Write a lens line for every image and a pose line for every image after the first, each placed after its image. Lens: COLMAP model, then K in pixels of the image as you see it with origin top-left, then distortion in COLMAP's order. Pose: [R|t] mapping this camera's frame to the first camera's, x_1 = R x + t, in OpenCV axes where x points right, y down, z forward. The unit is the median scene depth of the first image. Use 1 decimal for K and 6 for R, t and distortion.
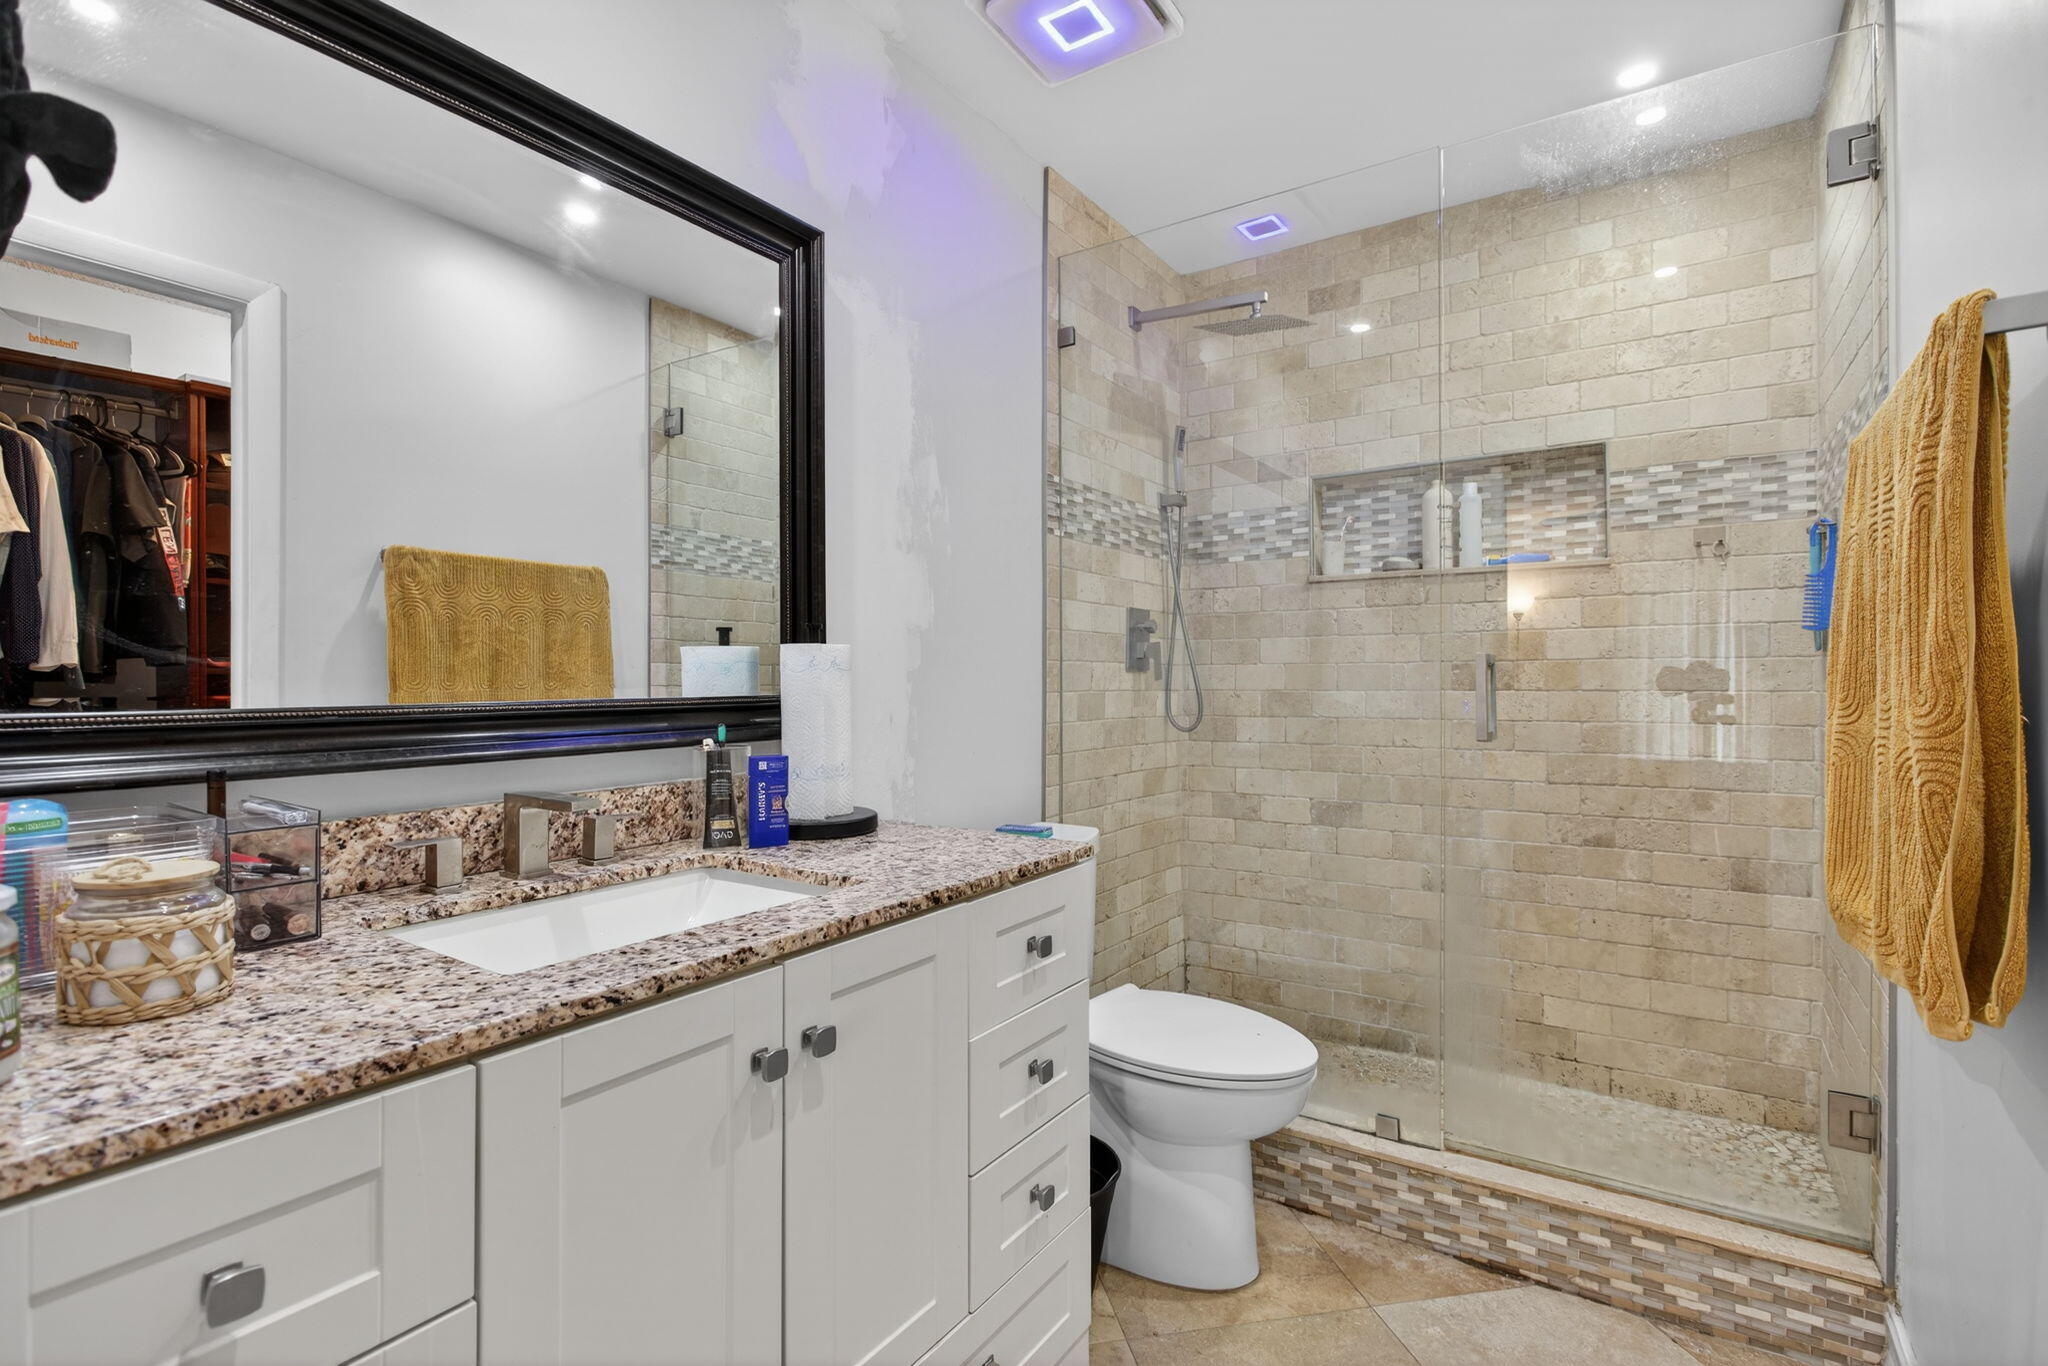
lens RADIAL K [[983.0, 0, 1017.4], [0, 983.0, 694.3], [0, 0, 1]] dist [-0.013339, 0.002409]
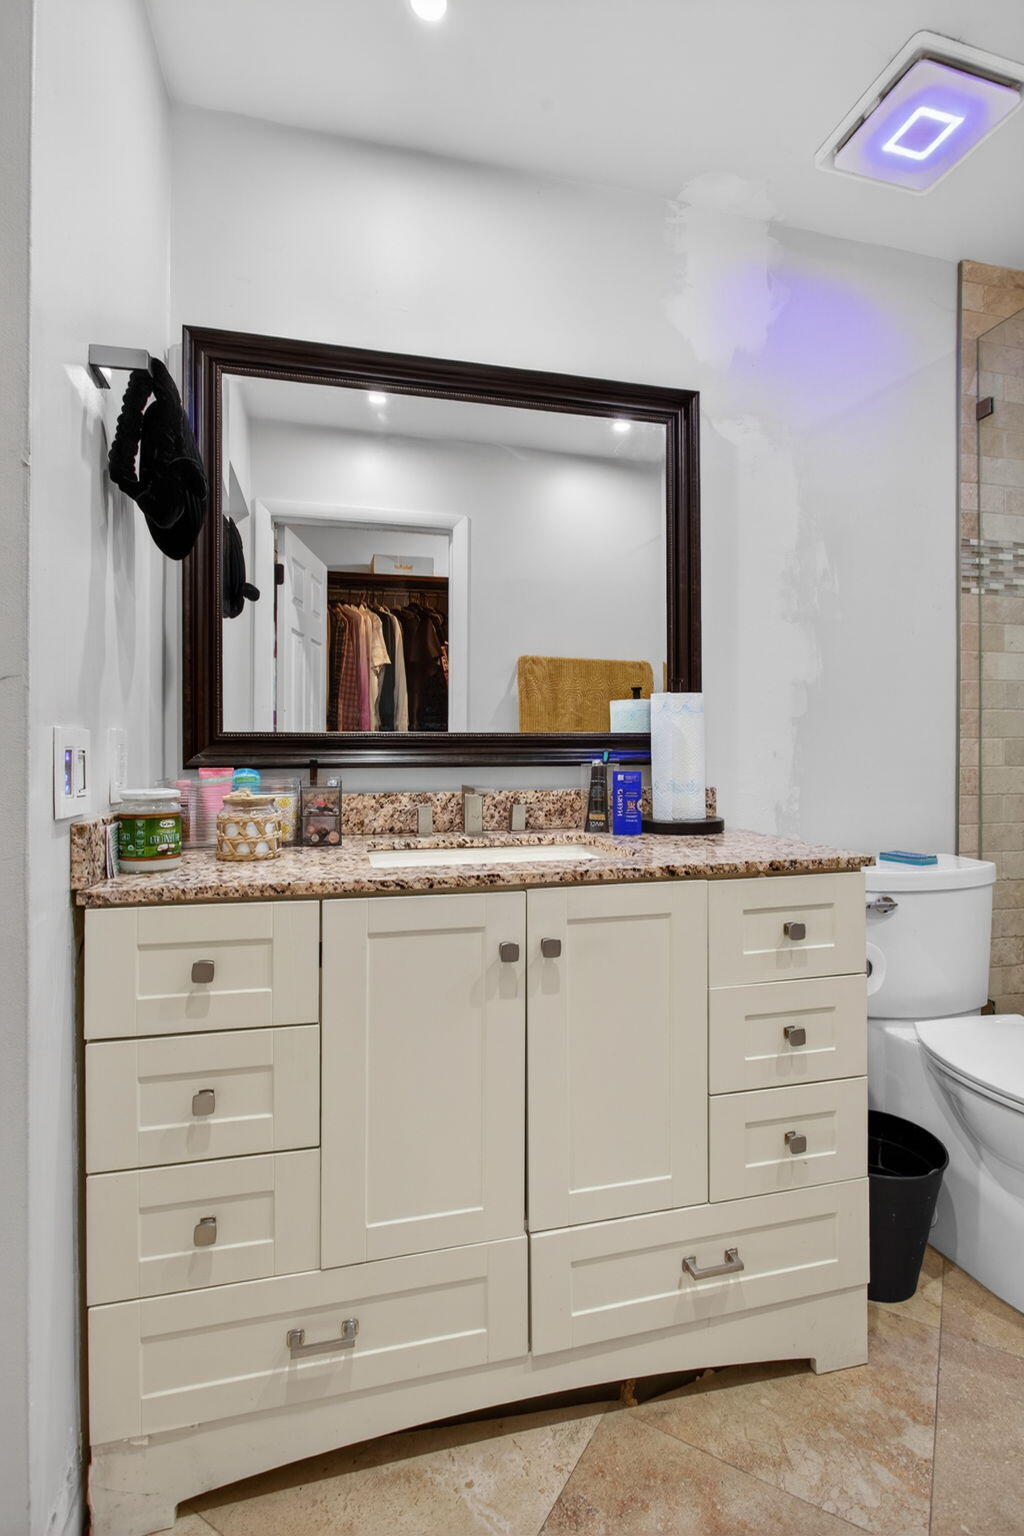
lens RADIAL K [[737.2, 0, 499.7], [0, 737.2, 754.0], [0, 0, 1]] dist [-0.013339, 0.002409]
pose [[0.736062, 0.005299, -0.676894, 0.334158], [-0.013810, 0.999879, -0.007190, 0.047185], [0.676773, 0.014641, 0.736046, 0.083861]]
